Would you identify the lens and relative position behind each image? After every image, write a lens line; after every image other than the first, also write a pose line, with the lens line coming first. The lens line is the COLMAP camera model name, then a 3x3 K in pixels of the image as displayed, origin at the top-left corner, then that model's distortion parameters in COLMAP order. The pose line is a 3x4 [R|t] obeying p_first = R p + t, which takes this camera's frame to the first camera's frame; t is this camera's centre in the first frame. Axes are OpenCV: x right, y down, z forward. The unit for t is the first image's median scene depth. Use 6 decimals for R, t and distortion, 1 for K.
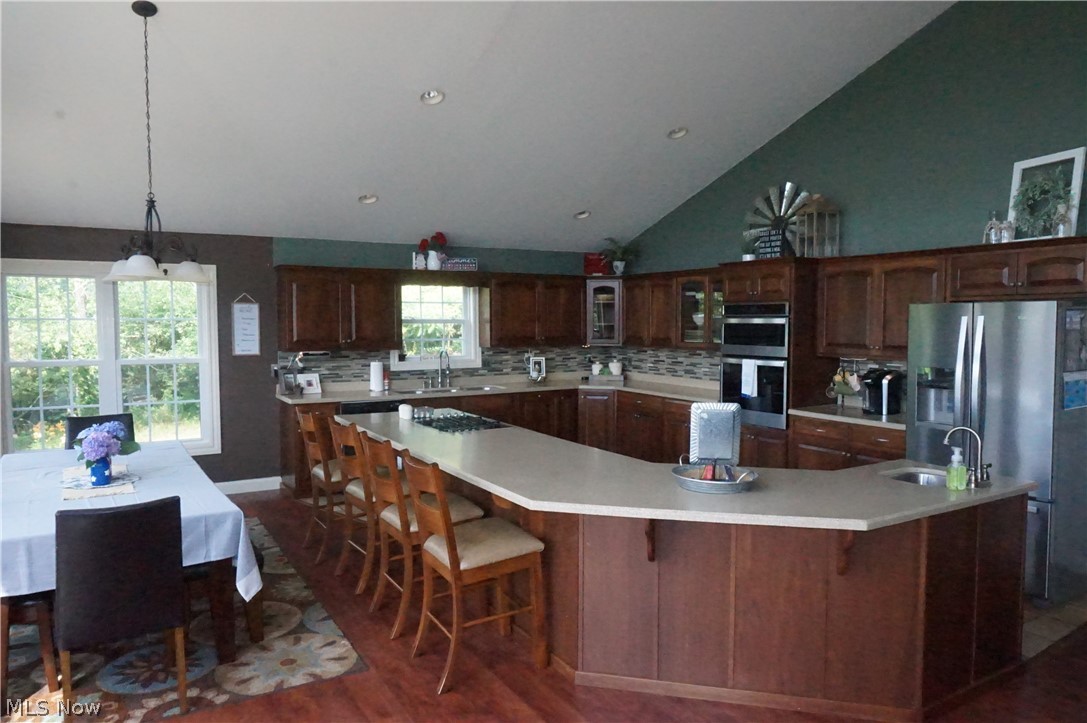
lens RADIAL K [[741.6, 0, 543.4], [0, 741.6, 362.5], [0, 0, 1]] dist [-0.003148, -0.000339]
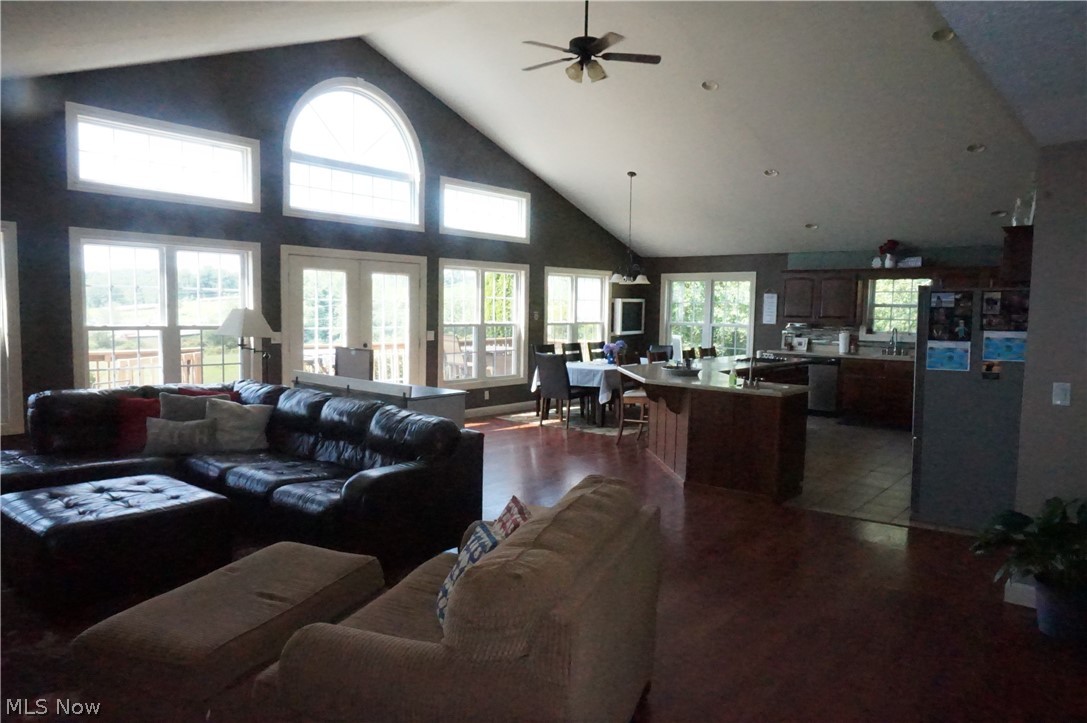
lens RADIAL K [[741.6, 0, 543.4], [0, 741.6, 361.9], [0, 0, 1]] dist [-0.003148, -0.000339]
pose [[0.357437, 0.078407, -0.930640, 0.941105], [-0.068292, 0.995996, 0.057684, 0.012902], [0.931437, 0.042936, 0.361360, -0.081422]]
